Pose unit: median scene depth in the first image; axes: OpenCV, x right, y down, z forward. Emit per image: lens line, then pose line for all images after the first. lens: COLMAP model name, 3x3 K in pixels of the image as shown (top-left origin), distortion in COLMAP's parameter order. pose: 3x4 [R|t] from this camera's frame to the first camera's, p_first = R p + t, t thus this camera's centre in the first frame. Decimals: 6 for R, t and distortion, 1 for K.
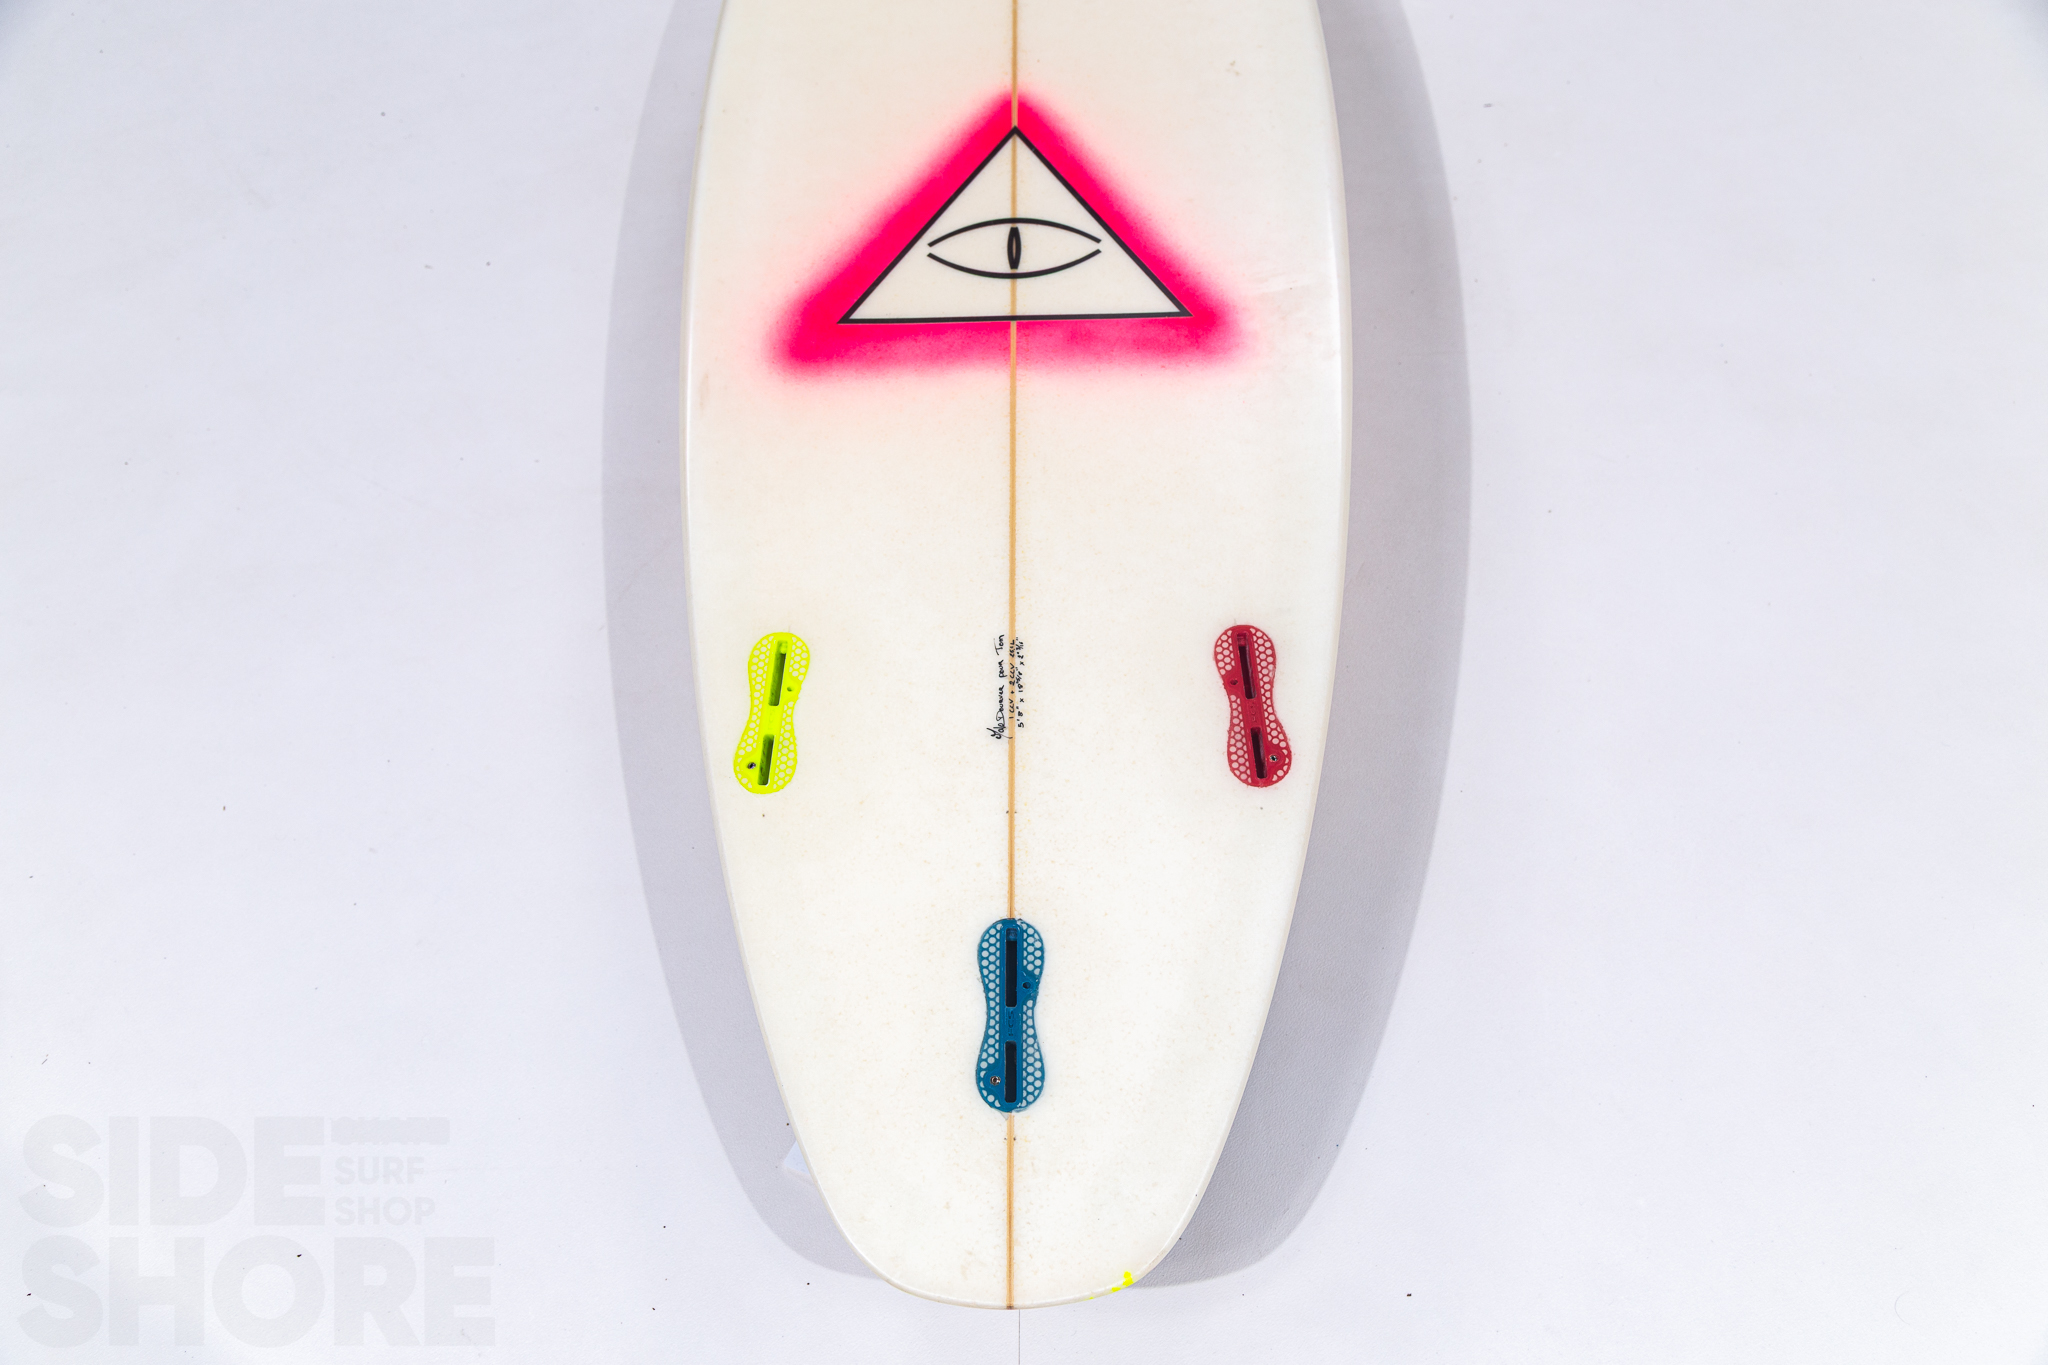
lens RADIAL K [[1916.1, 0, 1014.0], [0, 1916.1, 683.1], [0, 0, 1]] dist [0.040501, 0.000306]
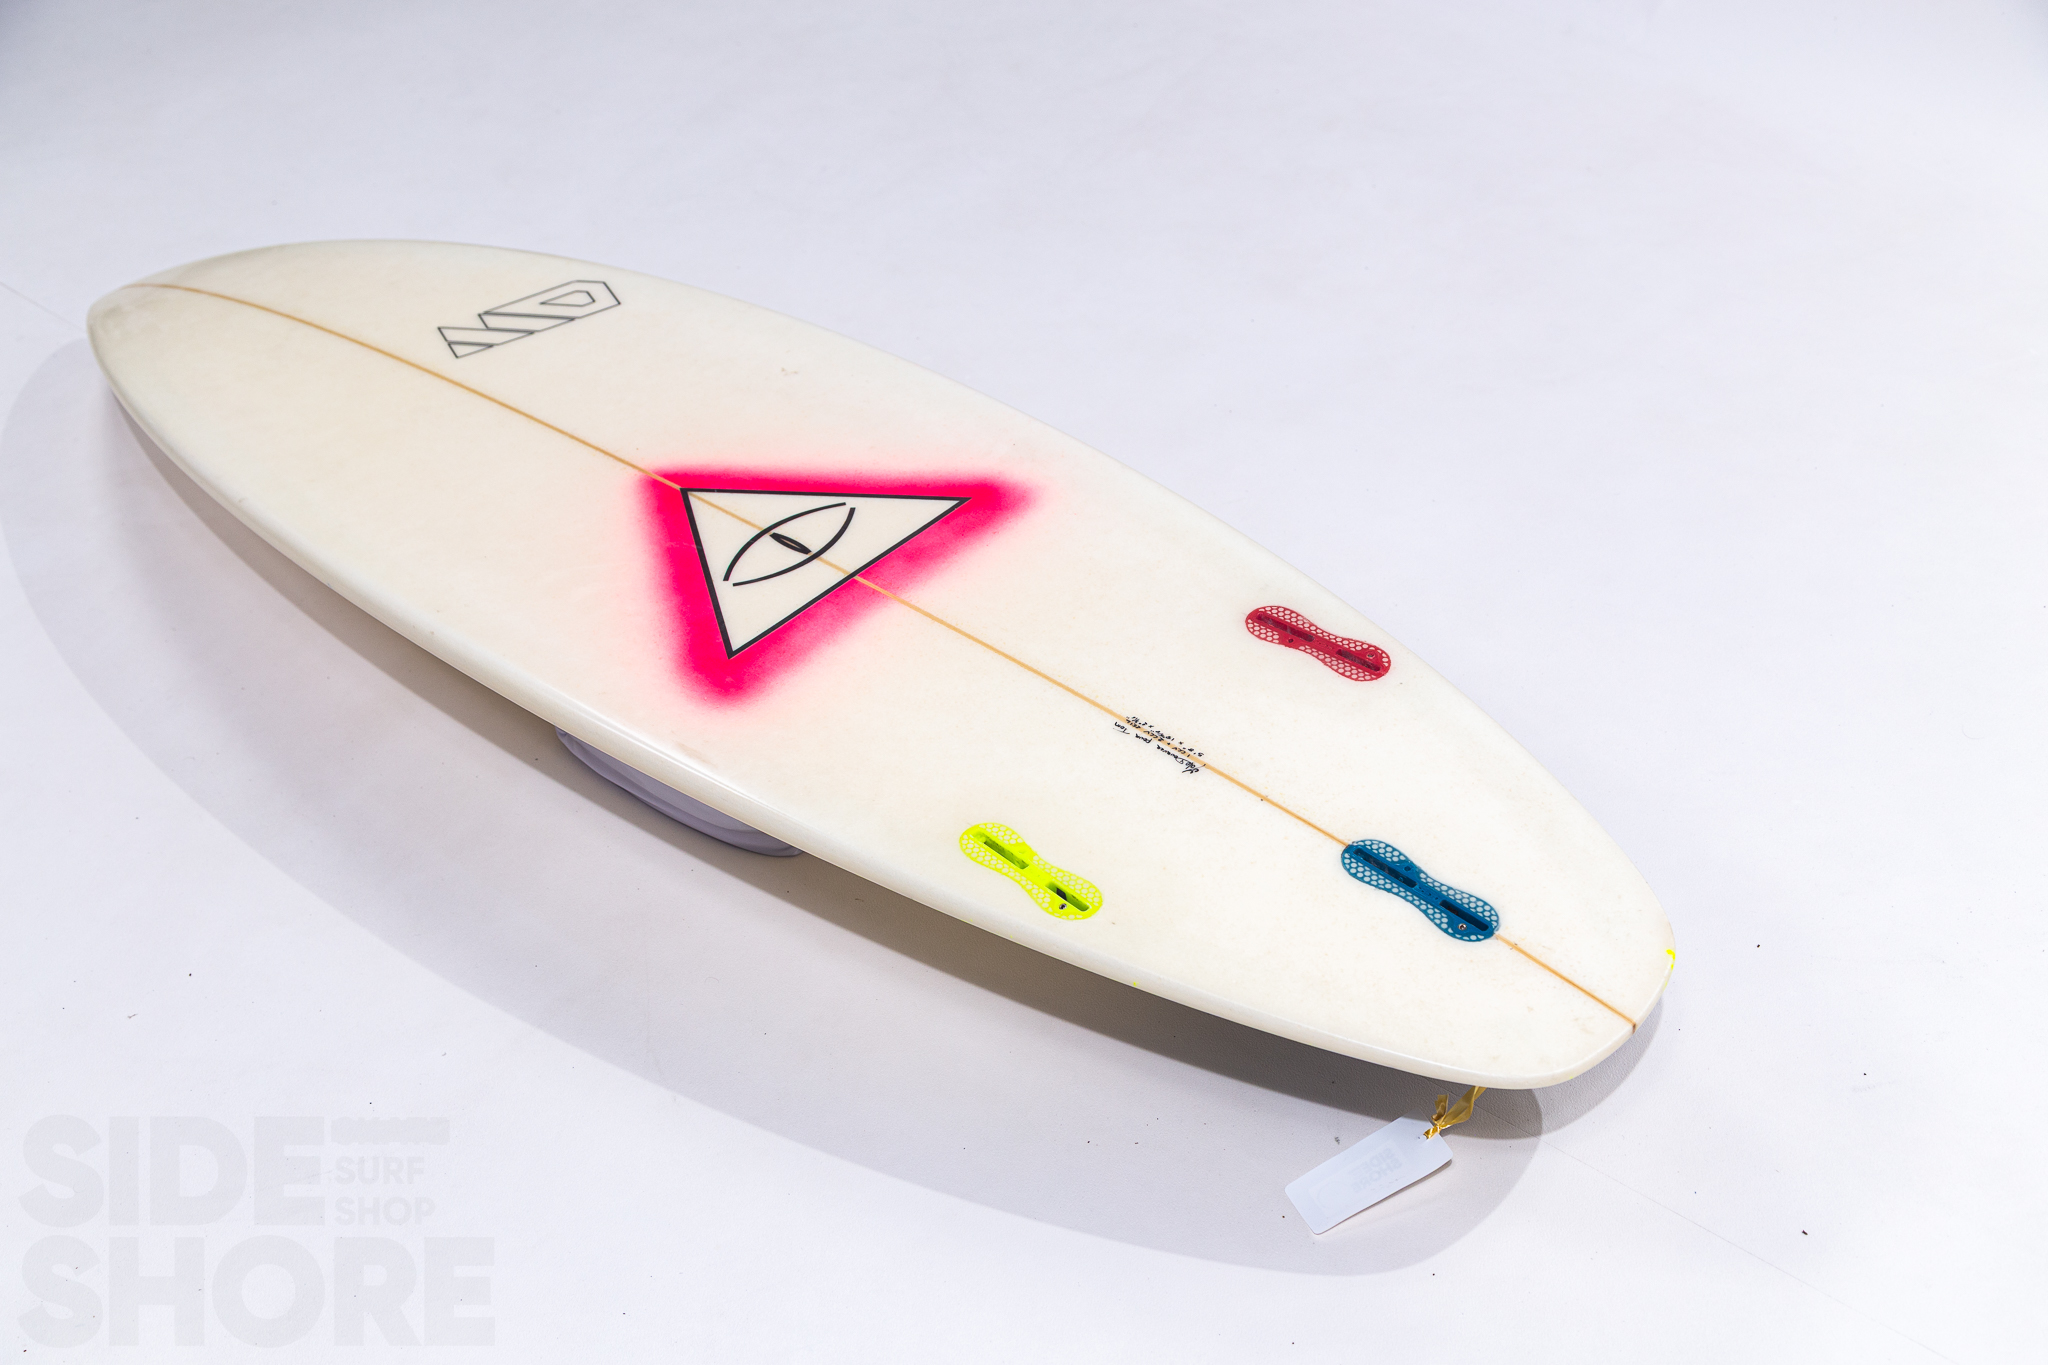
lens RADIAL K [[2651.2, 0, 1024.0], [0, 2651.2, 682.5], [0, 0, 1]] dist [-0.049272, -0.051724]
pose [[0.673297, -0.466995, 0.573225, -0.896863], [0.655075, 0.736283, -0.169602, 0.179547], [-0.342852, 0.489697, 0.801654, -0.179843]]
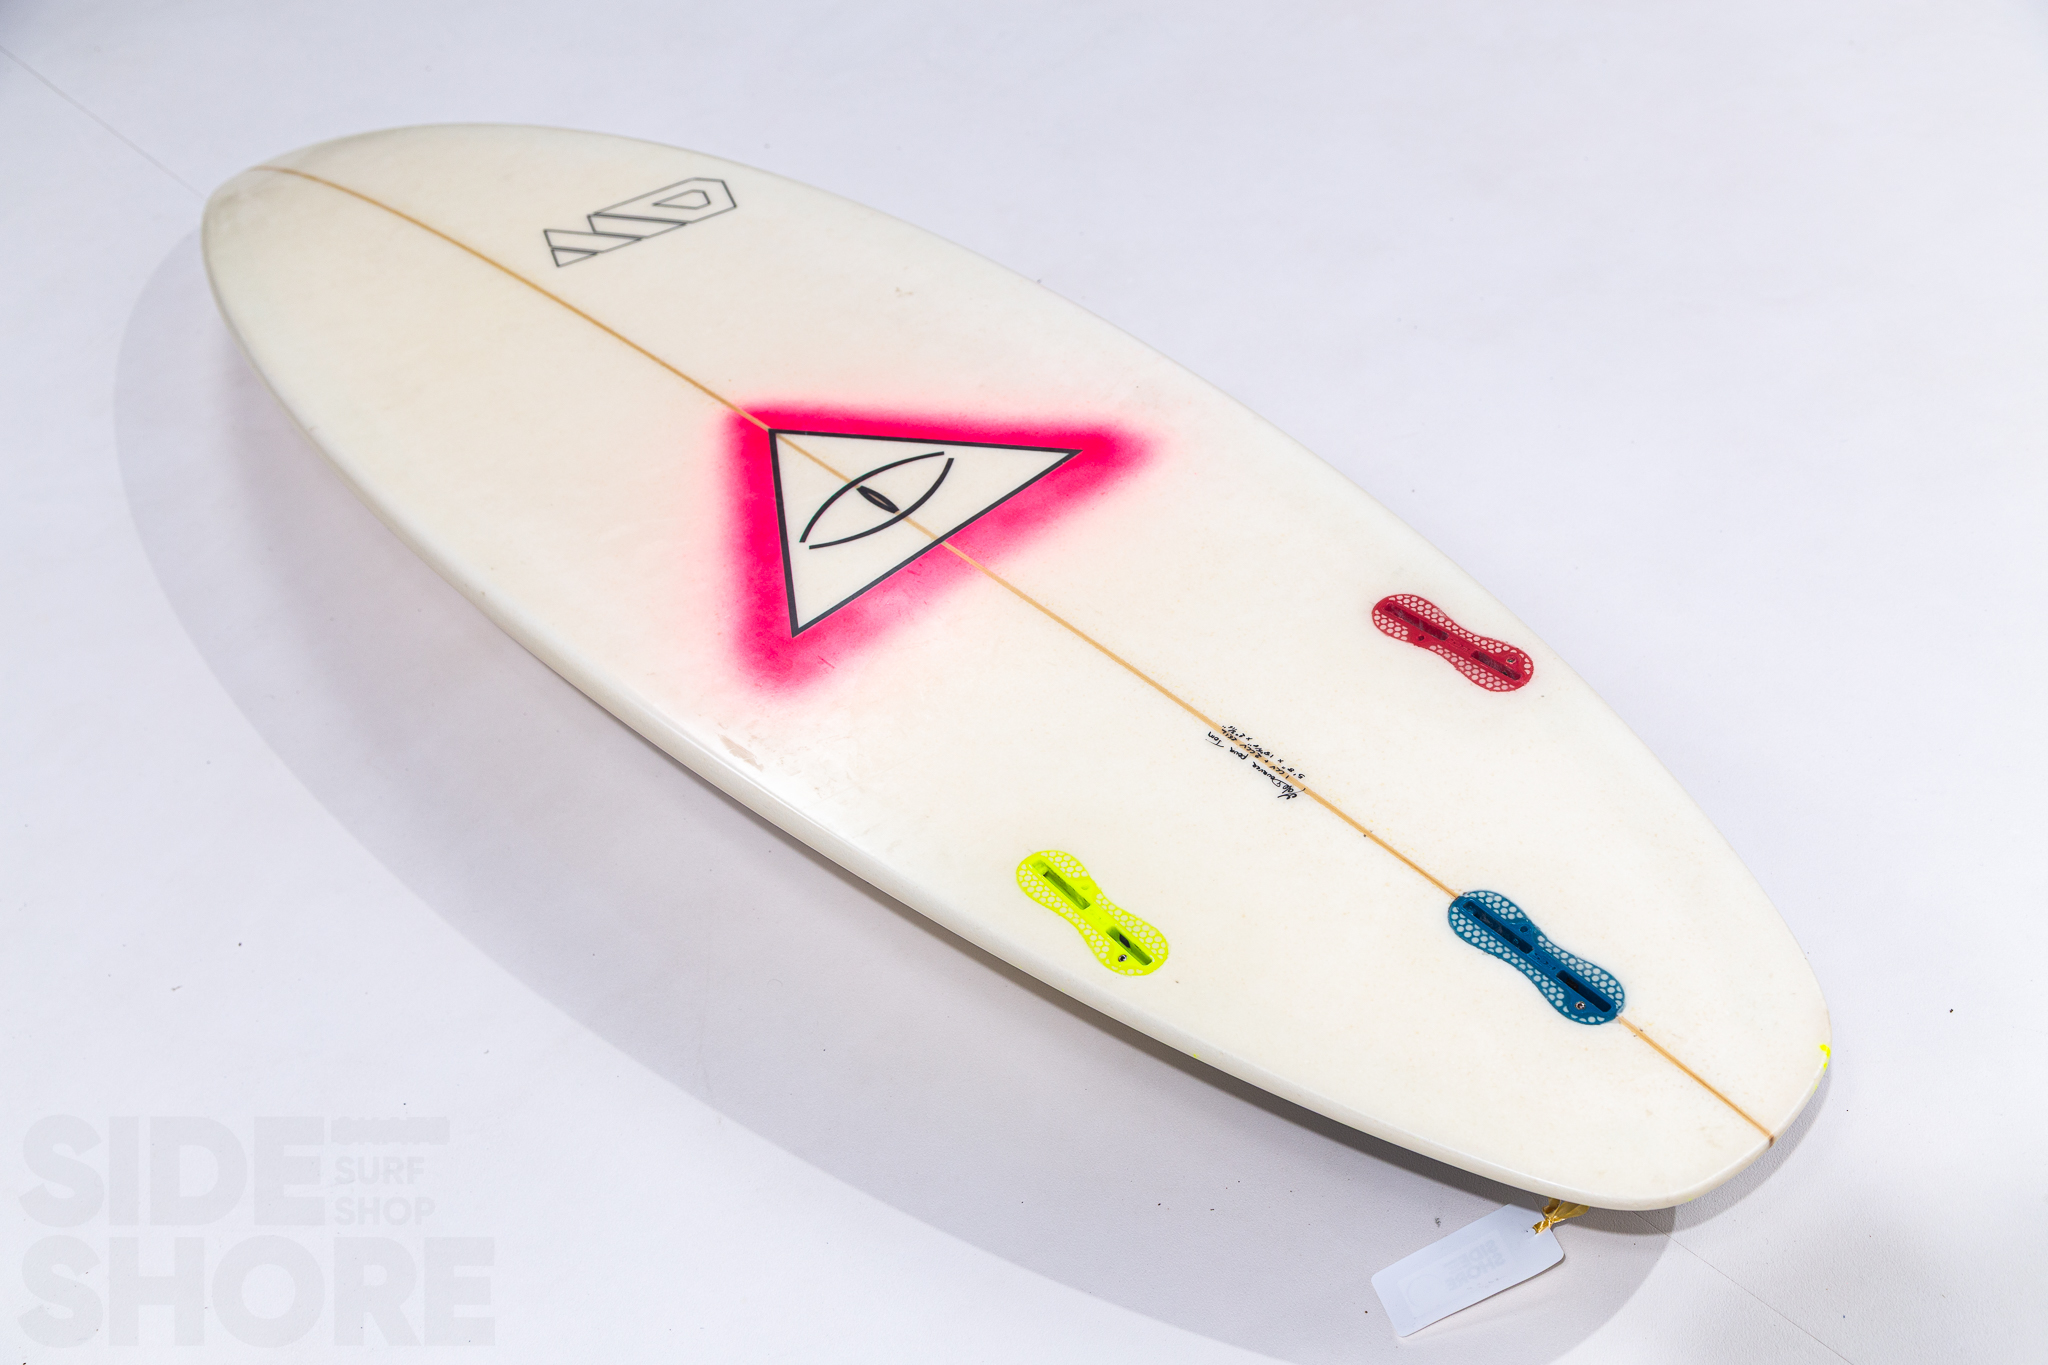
lens RADIAL K [[2621.6, 0, 1024.0], [0, 2621.6, 682.5], [0, 0, 1]] dist [-0.059016, -0.030706]
pose [[0.749346, -0.489464, 0.445987, -0.650426], [0.612435, 0.768400, -0.185704, 0.142292], [-0.251801, 0.412294, 0.875562, -0.113971]]
